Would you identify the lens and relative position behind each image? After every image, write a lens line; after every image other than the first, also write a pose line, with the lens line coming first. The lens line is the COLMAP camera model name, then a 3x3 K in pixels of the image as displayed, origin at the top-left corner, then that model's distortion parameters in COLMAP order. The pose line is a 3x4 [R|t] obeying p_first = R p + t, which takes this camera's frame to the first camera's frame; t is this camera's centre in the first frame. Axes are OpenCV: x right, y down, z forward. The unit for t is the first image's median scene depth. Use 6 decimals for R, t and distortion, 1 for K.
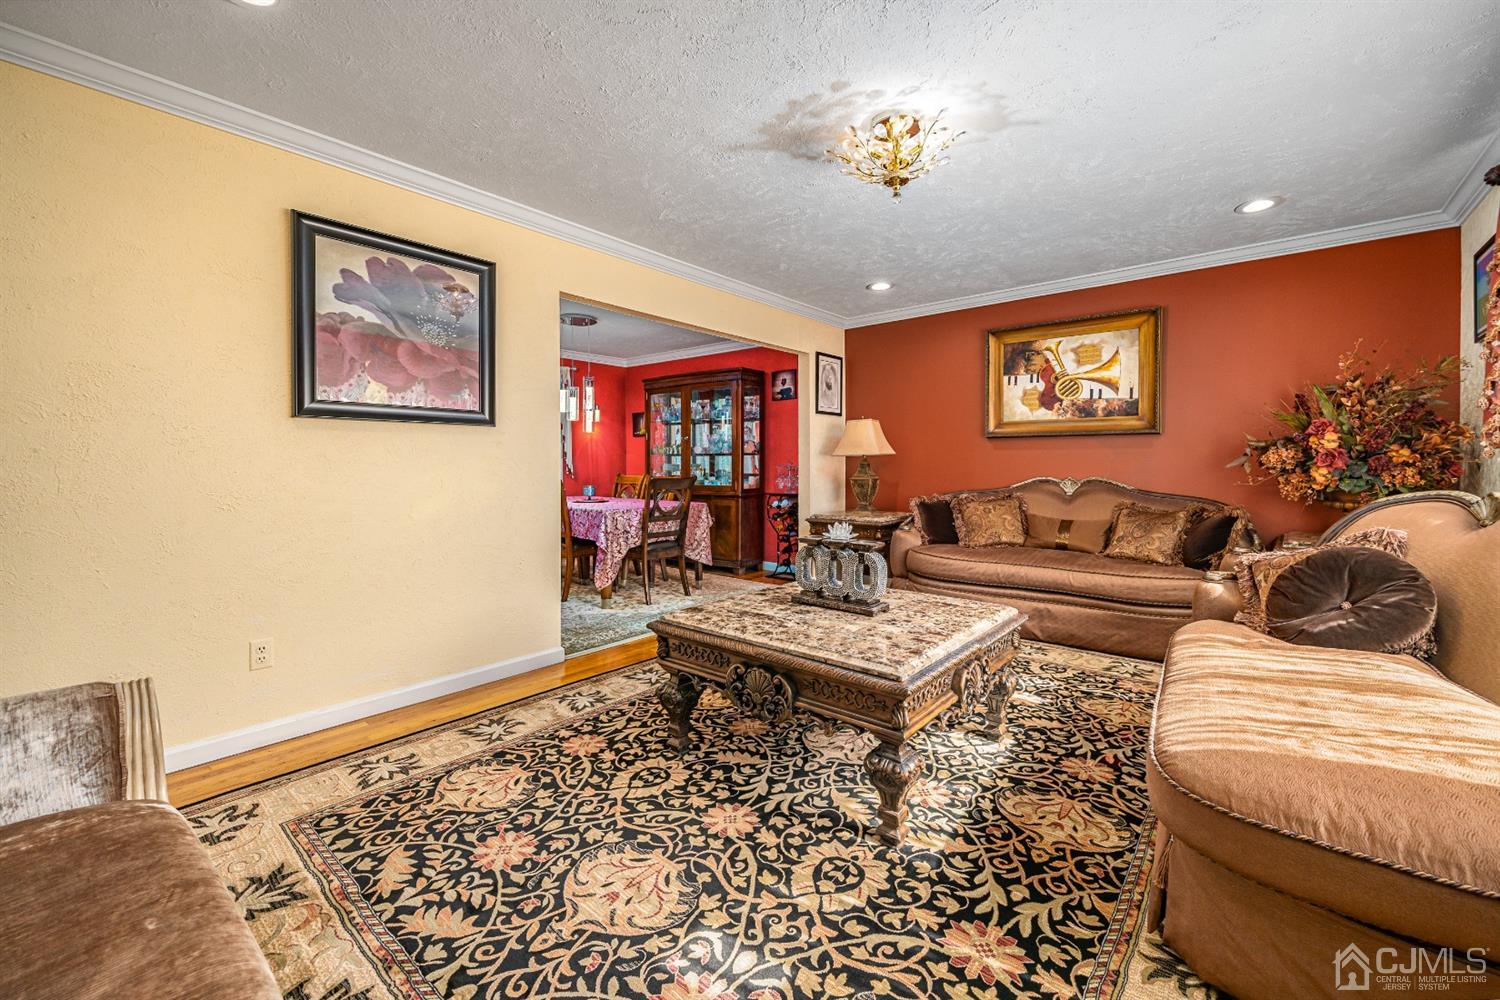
lens RADIAL K [[601.3, 0, 749.7], [0, 601.3, 458.4], [0, 0, 1]] dist [0.000711, 0.000067]
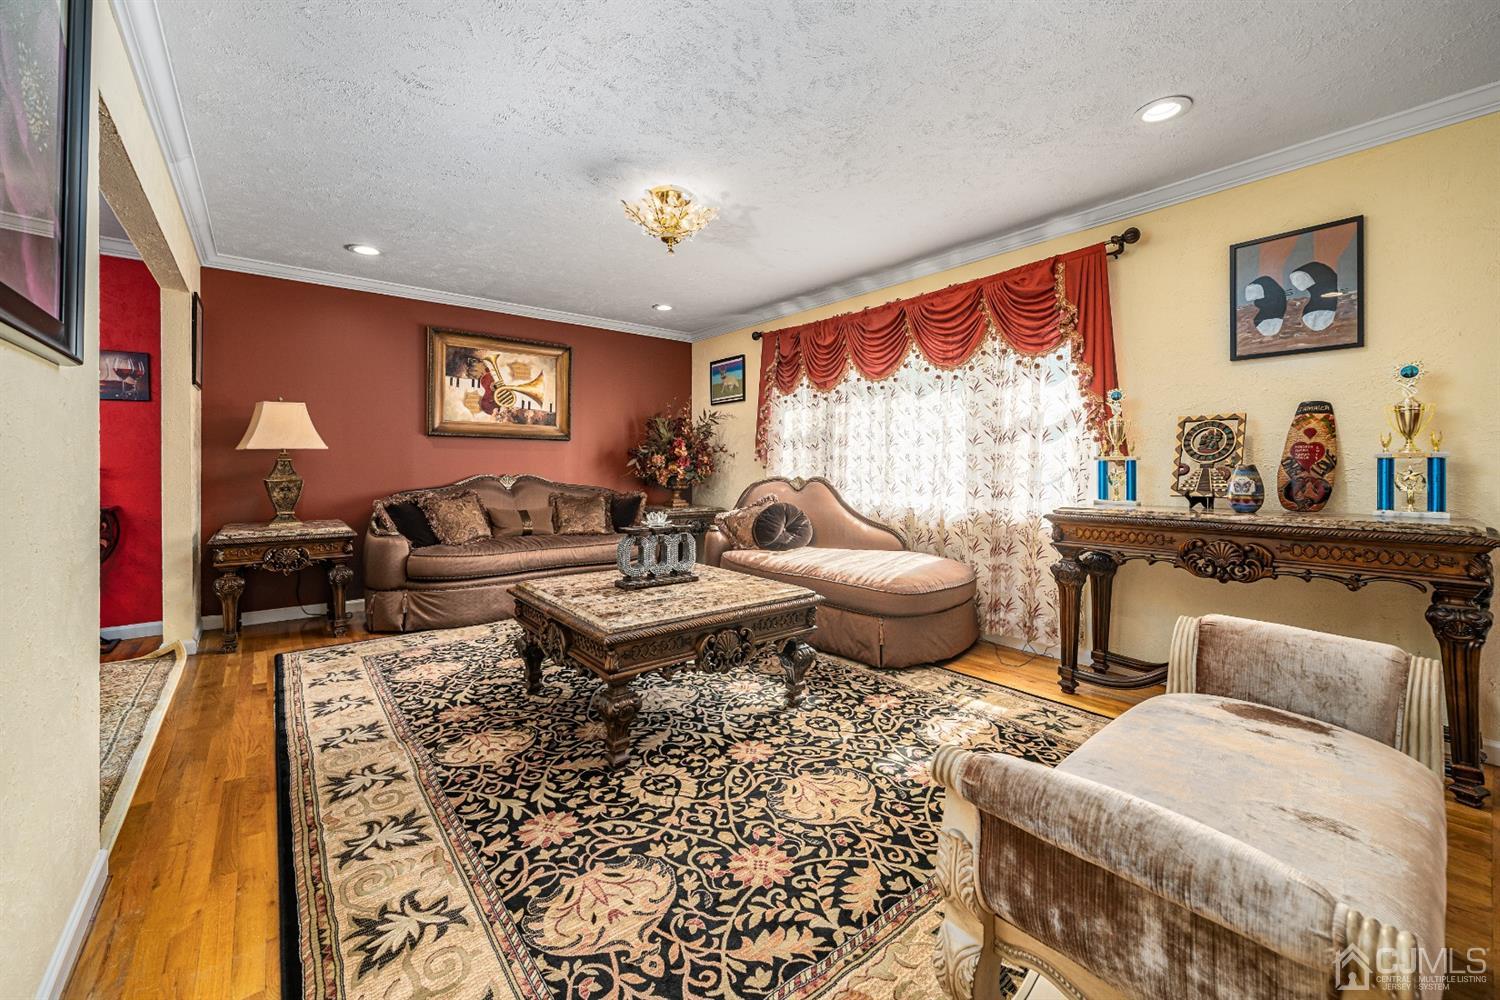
lens RADIAL K [[601.3, 0, 749.7], [0, 601.3, 458.4], [0, 0, 1]] dist [0.000711, 0.000067]
pose [[0.188473, 0.012253, 0.982002, -1.169479], [-0.016218, 0.999825, -0.009362, 0.009724], [-0.981944, -0.014162, 0.188639, 0.725921]]
